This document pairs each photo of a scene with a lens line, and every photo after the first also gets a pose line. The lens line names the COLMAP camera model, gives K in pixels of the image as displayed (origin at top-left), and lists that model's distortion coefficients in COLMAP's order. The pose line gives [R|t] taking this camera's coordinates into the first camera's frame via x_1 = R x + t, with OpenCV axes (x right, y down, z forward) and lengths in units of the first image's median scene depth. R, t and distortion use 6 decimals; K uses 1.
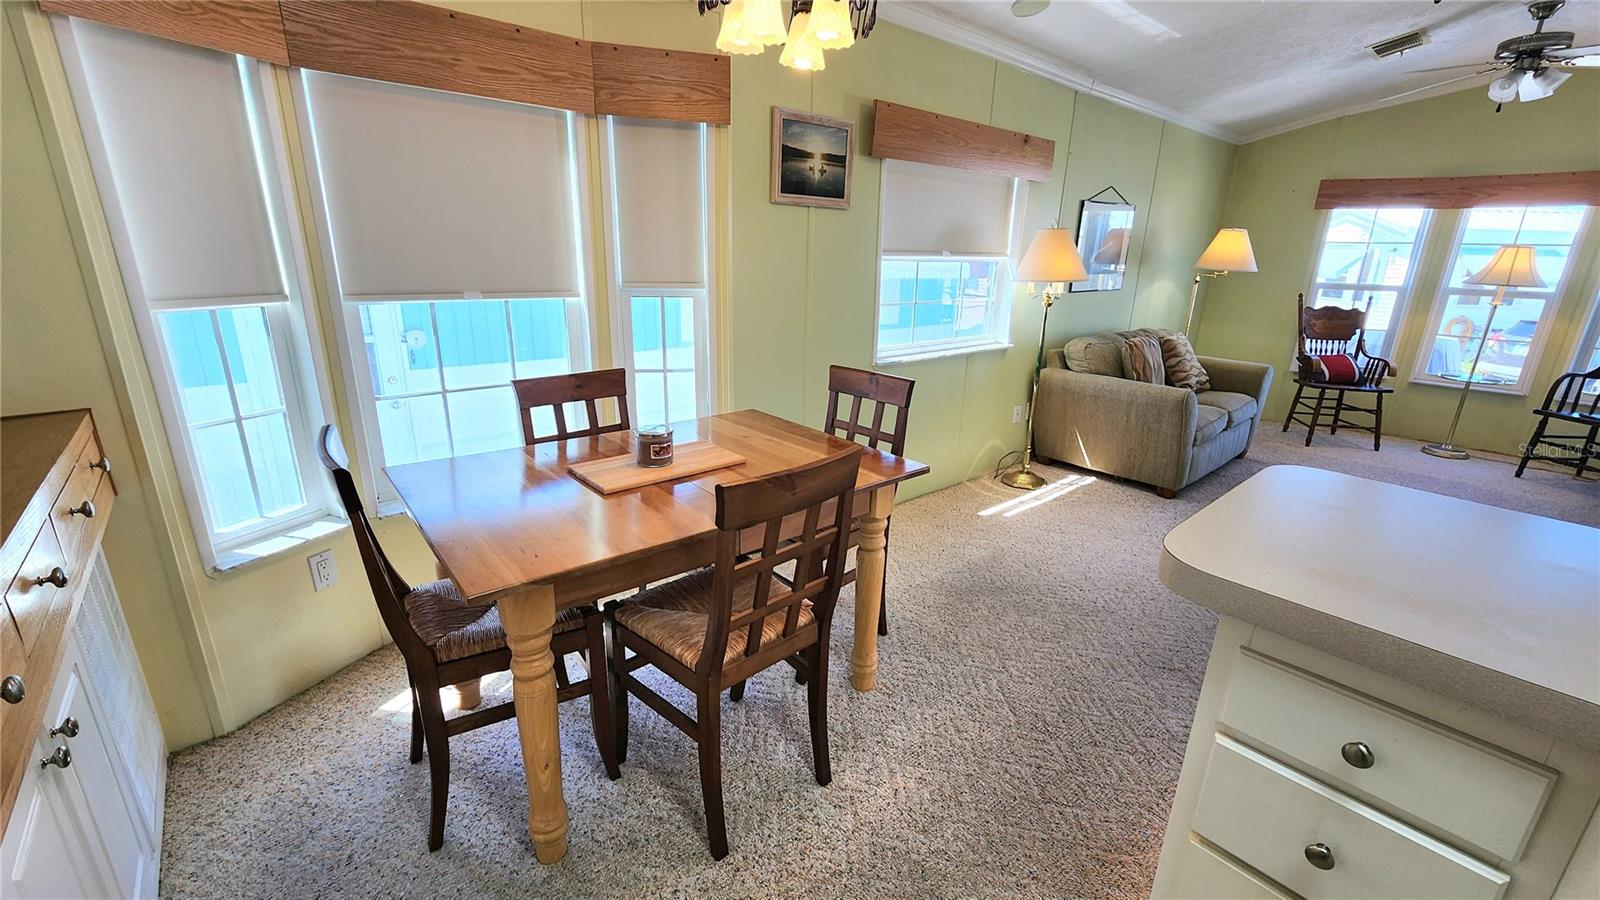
lens RADIAL K [[663.4, 0, 797.3], [0, 663.4, 452.9], [0, 0, 1]] dist [-0.004242, 0.001635]
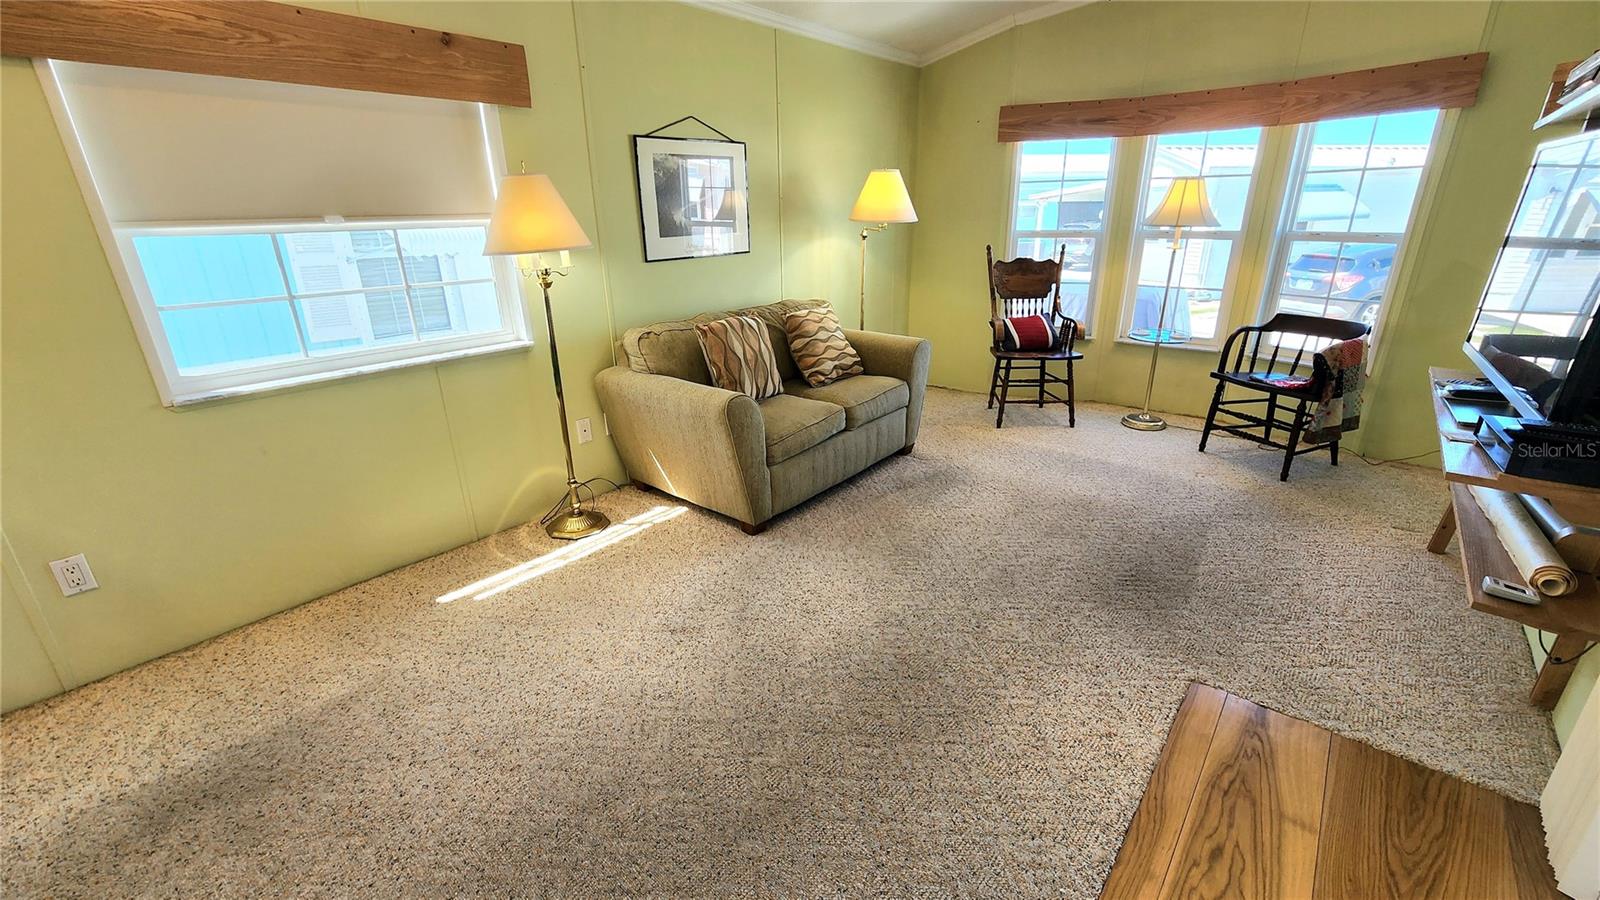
lens RADIAL K [[663.4, 0, 803.5], [0, 663.4, 456.5], [0, 0, 1]] dist [-0.004242, 0.001635]
pose [[0.986296, -0.092579, 0.136560, 0.471063], [0.084924, 0.994527, 0.060866, -0.054644], [-0.141447, -0.048435, 0.988760, 0.225789]]
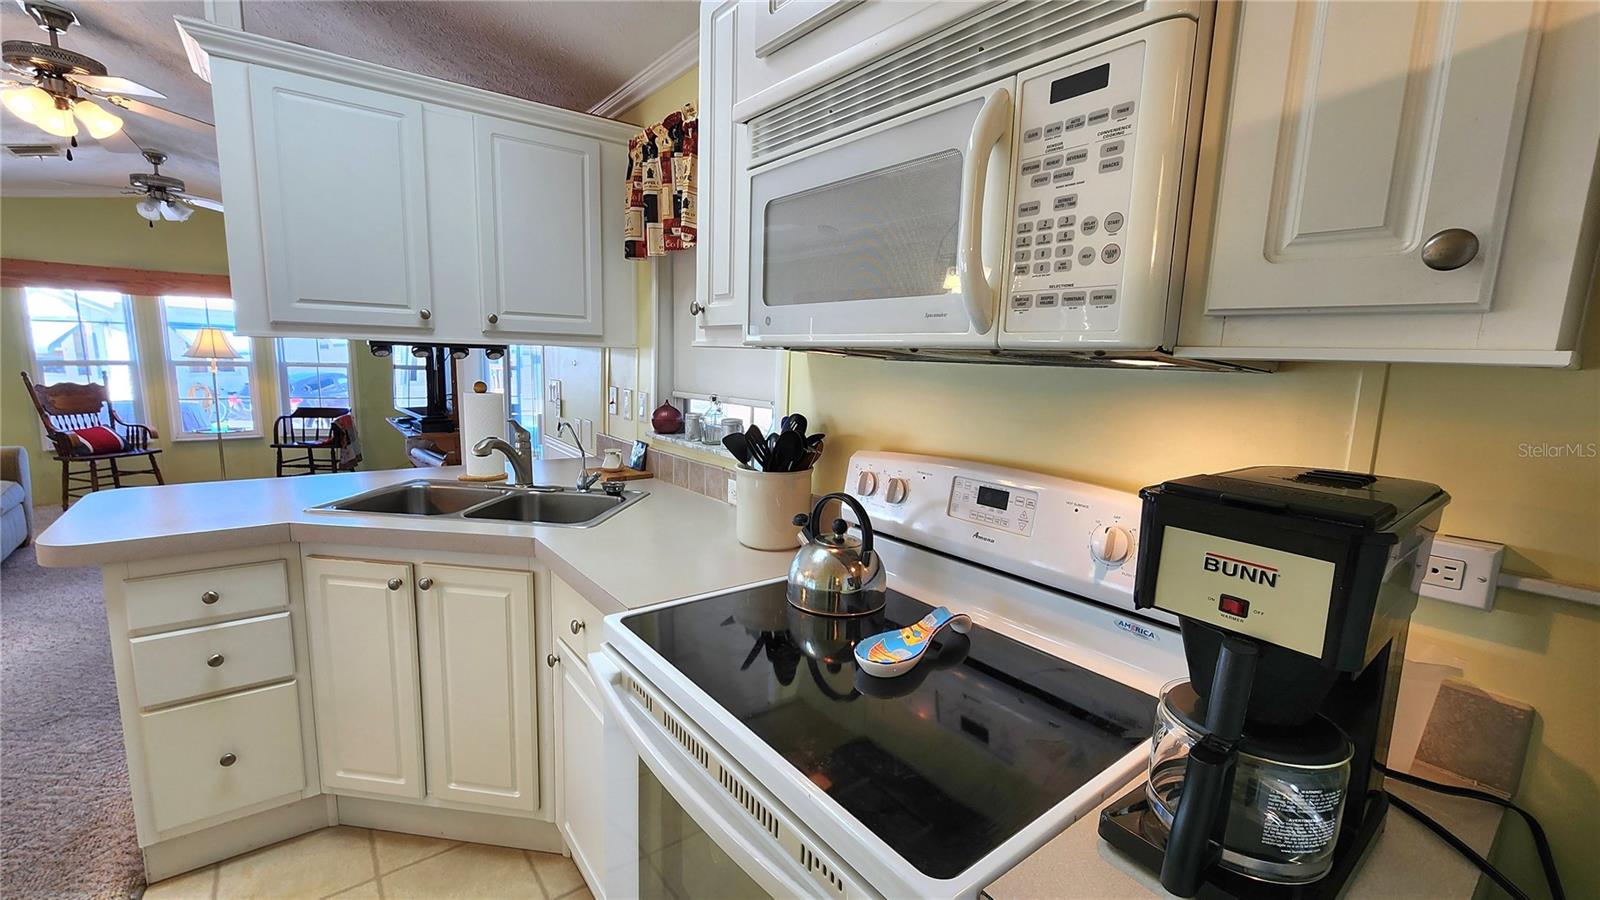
lens RADIAL K [[663.4, 0, 805.1], [0, 663.4, 455.9], [0, 0, 1]] dist [-0.004242, 0.001635]
pose [[0.054617, -0.175174, 0.983021, -0.182564], [0.271465, 0.950014, 0.154210, 0.045723], [-0.960897, 0.258434, 0.099441, -0.200037]]
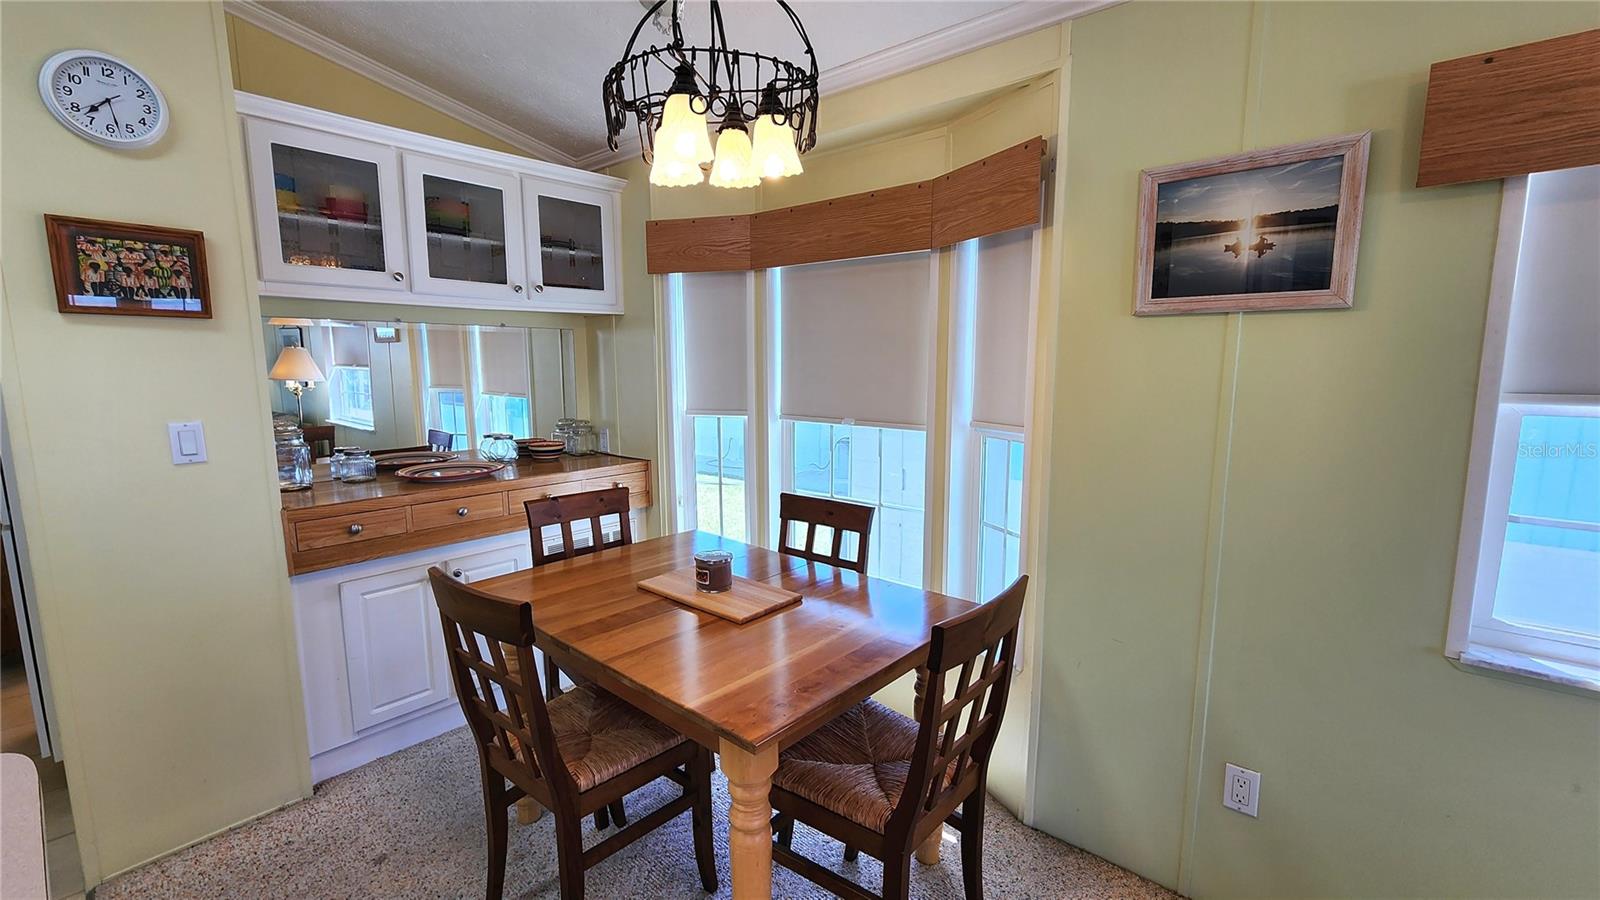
lens RADIAL K [[663.4, 0, 799.6], [0, 663.4, 454.8], [0, 0, 1]] dist [-0.004242, 0.001635]
pose [[0.153850, 0.112368, -0.981684, 0.339847], [-0.290660, 0.954702, 0.063727, -0.122742], [0.944376, 0.275532, 0.179542, 0.385962]]
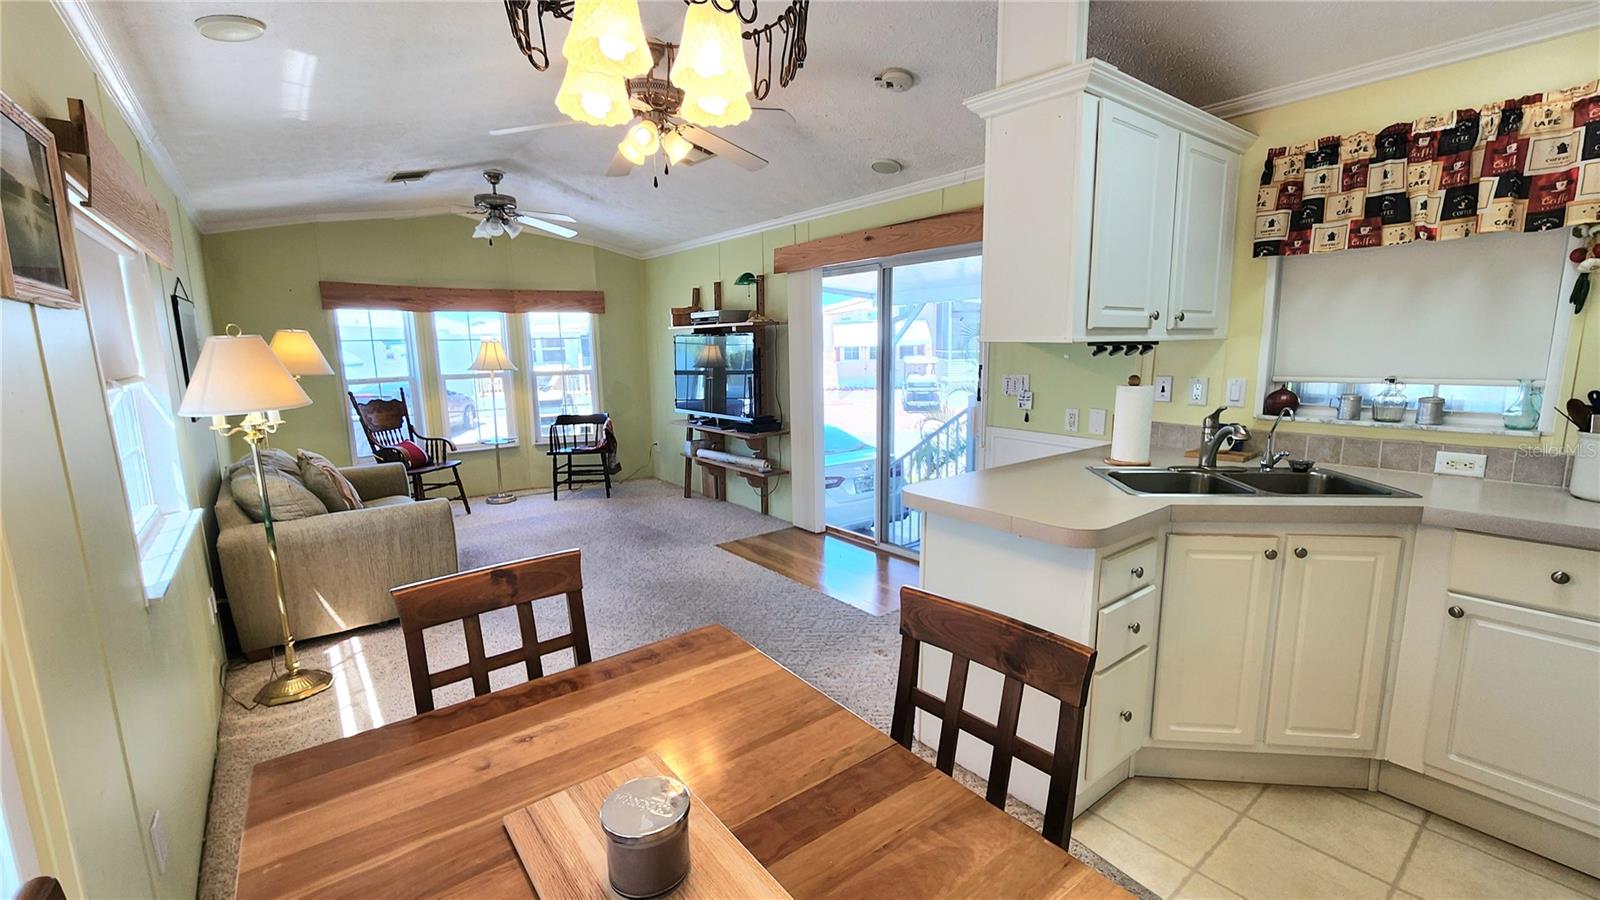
lens RADIAL K [[663.4, 0, 812.9], [0, 663.4, 451.5], [0, 0, 1]] dist [-0.004242, 0.001635]
pose [[0.032511, -0.186661, 0.981886, -0.258107], [0.313737, 0.934656, 0.167294, -0.126672], [-0.948953, 0.302615, 0.088949, 0.336740]]
